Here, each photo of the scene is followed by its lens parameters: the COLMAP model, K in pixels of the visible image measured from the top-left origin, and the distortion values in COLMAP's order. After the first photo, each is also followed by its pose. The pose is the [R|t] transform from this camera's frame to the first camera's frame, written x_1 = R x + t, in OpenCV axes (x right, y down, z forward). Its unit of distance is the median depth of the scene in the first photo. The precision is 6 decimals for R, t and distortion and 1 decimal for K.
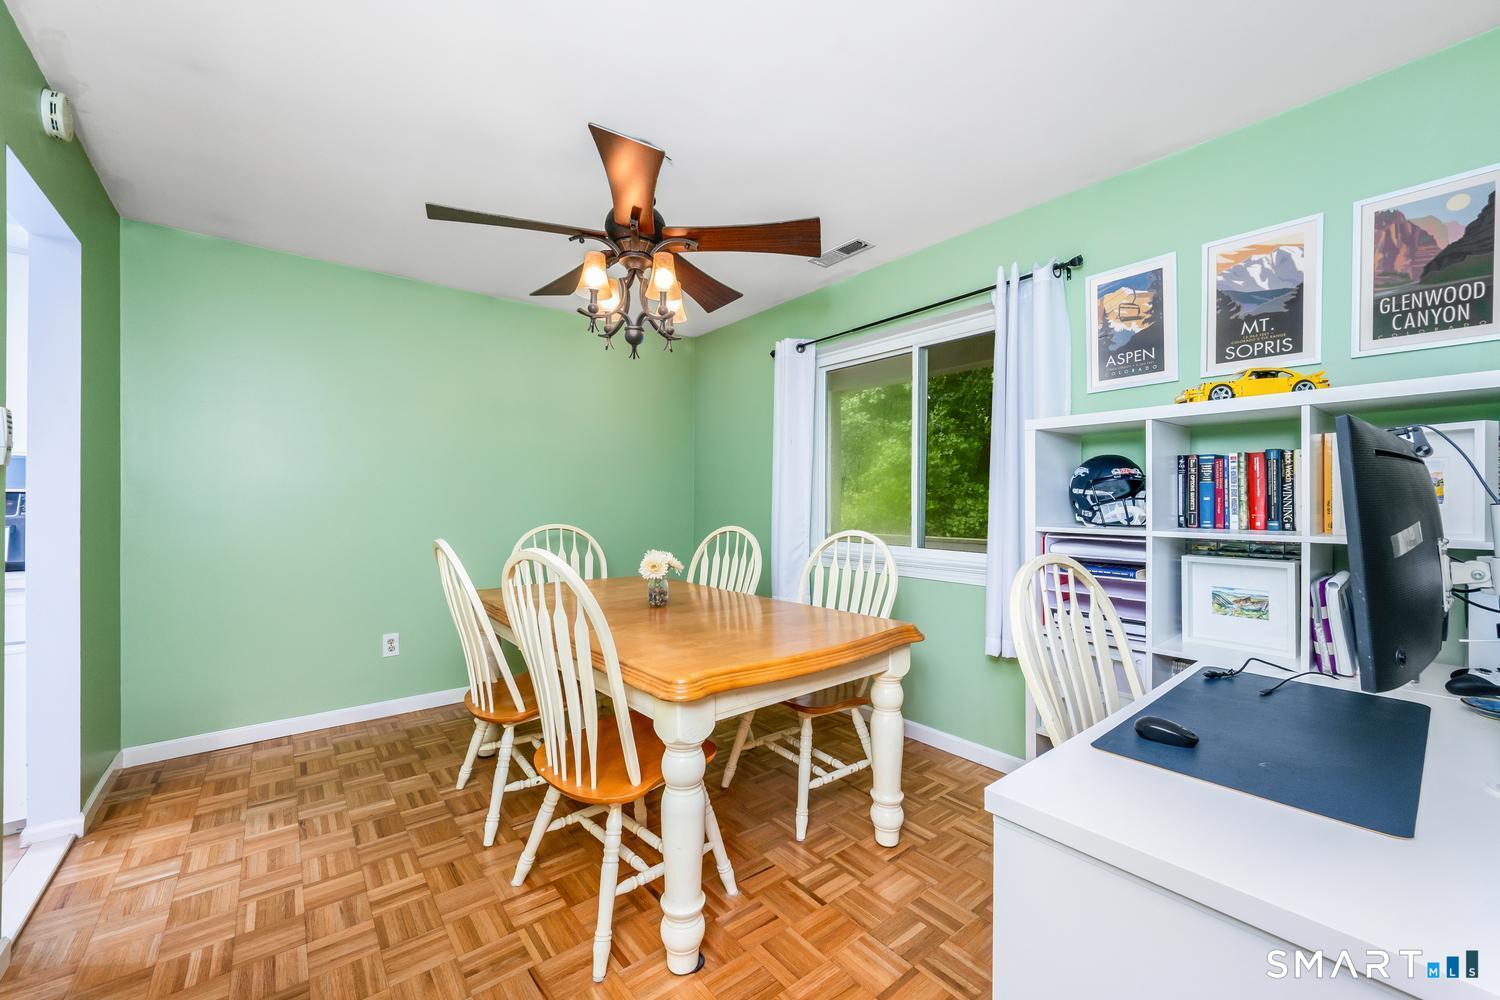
lens RADIAL K [[606.7, 0, 745.8], [0, 606.7, 496.5], [0, 0, 1]] dist [0.000083, -0.000063]
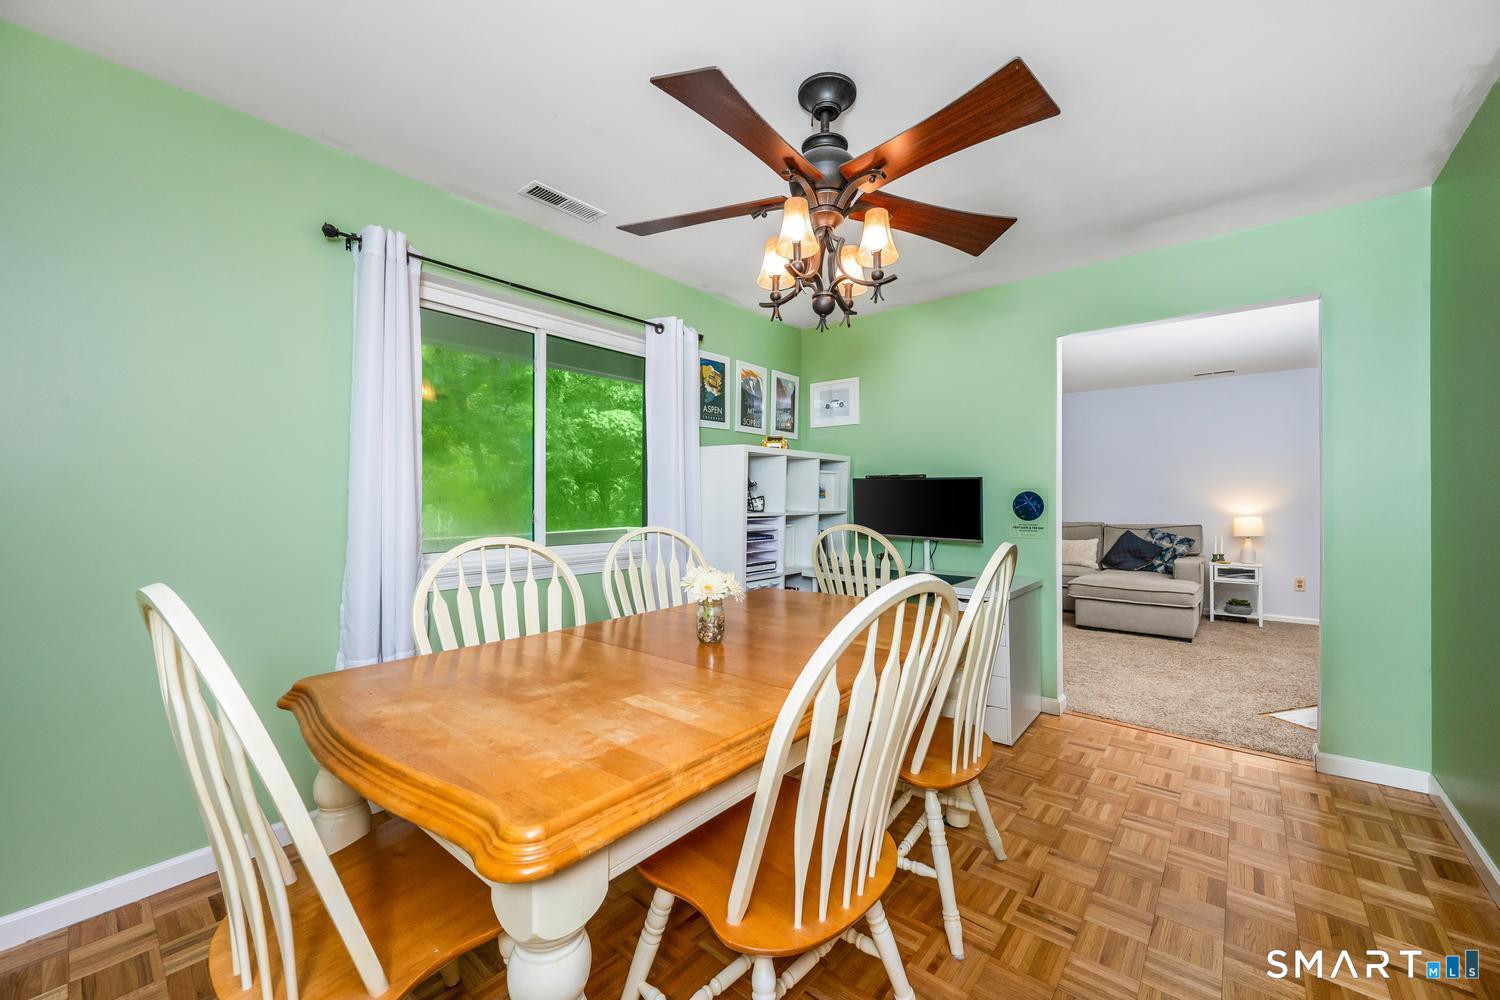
lens RADIAL K [[589.2, 0, 745.3], [0, 589.2, 489.4], [0, 0, 1]] dist [-0.001301, -0.000127]
pose [[-0.207272, 0.003239, 0.978278, -0.975473], [-0.017379, 0.999825, -0.006993, -0.003866], [-0.978129, -0.018451, -0.207179, 1.279217]]
